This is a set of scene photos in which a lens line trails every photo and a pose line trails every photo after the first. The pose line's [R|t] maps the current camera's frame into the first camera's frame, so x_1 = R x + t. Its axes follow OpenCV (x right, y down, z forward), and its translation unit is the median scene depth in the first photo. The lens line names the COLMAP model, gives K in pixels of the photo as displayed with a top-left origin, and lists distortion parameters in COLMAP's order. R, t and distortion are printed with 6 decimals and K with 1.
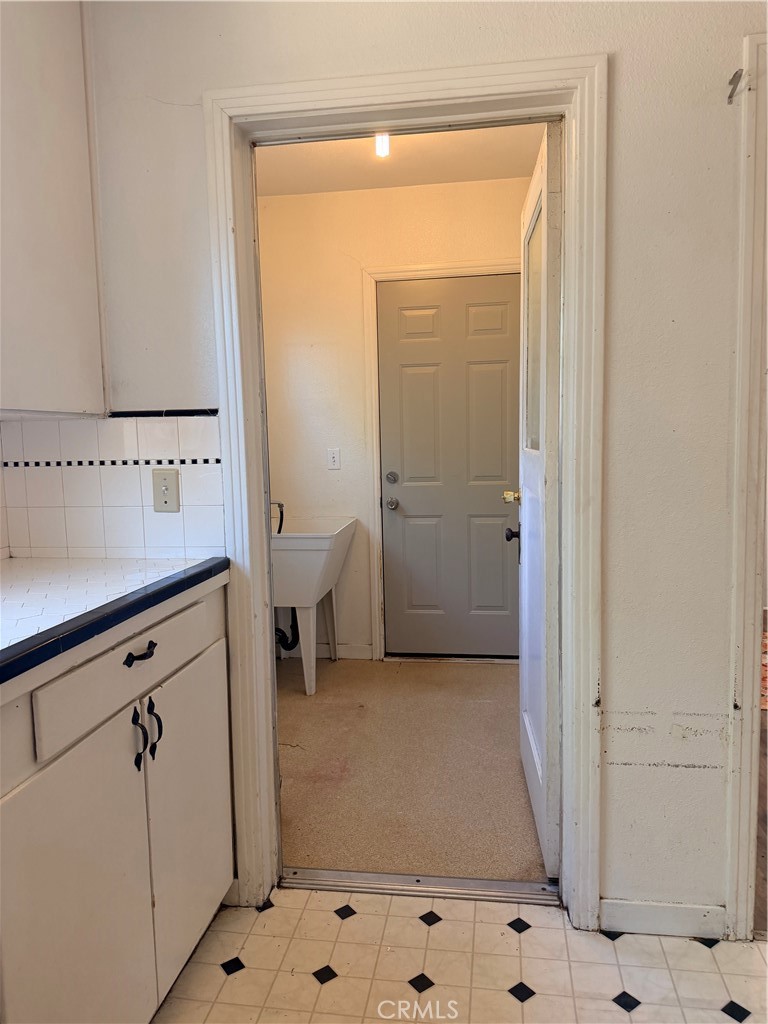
lens RADIAL K [[718.2, 0, 384.0], [0, 718.2, 512.0], [0, 0, 1]] dist [0.094300, -0.173753]
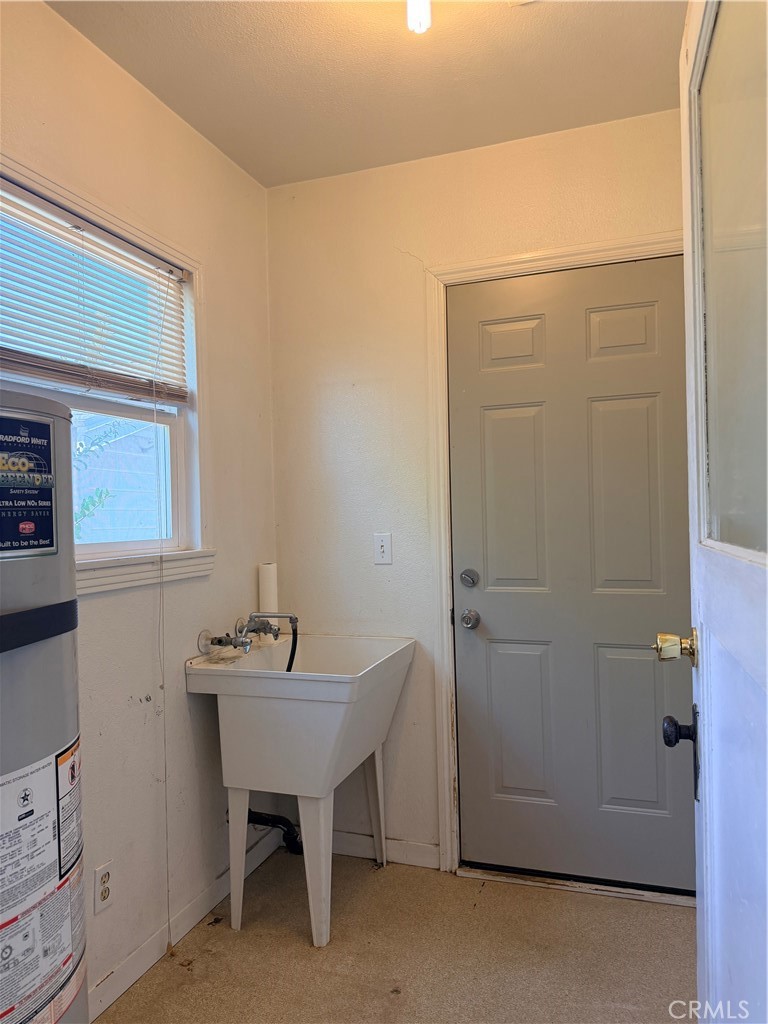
lens RADIAL K [[718.2, 0, 384.0], [0, 718.2, 512.0], [0, 0, 1]] dist [0.094300, -0.173753]
pose [[0.981870, -0.000941, -0.189554, 0.058875], [-0.020046, 0.993865, -0.108770, -0.035710], [0.188493, 0.110598, 0.975827, 0.355921]]
